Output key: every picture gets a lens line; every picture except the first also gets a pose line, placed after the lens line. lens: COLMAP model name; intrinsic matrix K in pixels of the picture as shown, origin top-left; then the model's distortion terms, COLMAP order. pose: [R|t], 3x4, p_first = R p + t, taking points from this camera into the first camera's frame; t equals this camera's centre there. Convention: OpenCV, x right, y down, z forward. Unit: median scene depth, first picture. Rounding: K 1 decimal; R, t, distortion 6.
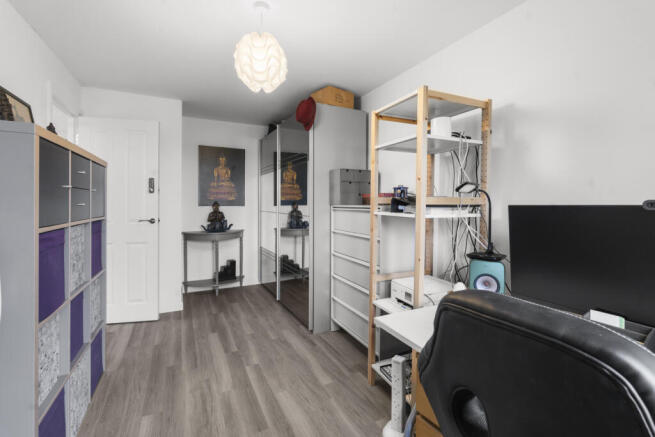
lens RADIAL K [[290.4, 0, 328.8], [0, 290.4, 209.5], [0, 0, 1]] dist [-0.000363, -0.000134]
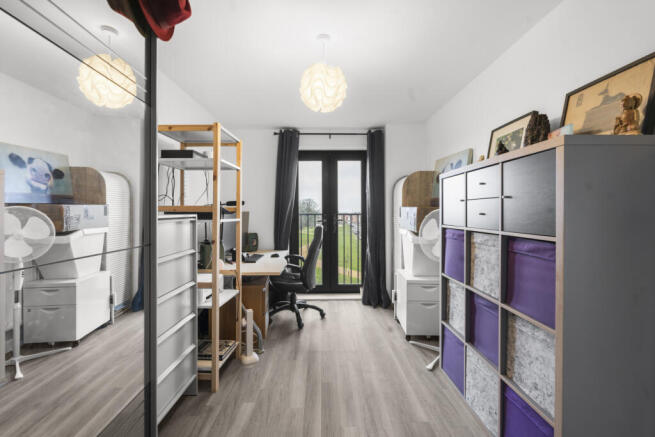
lens RADIAL K [[290.4, 0, 328.8], [0, 290.4, 209.5], [0, 0, 1]] dist [-0.000363, -0.000134]
pose [[-0.902927, -0.000746, 0.429794, -0.679095], [0.003376, 0.999955, 0.008830, -0.036612], [-0.429781, 0.009424, -0.902884, 1.834198]]
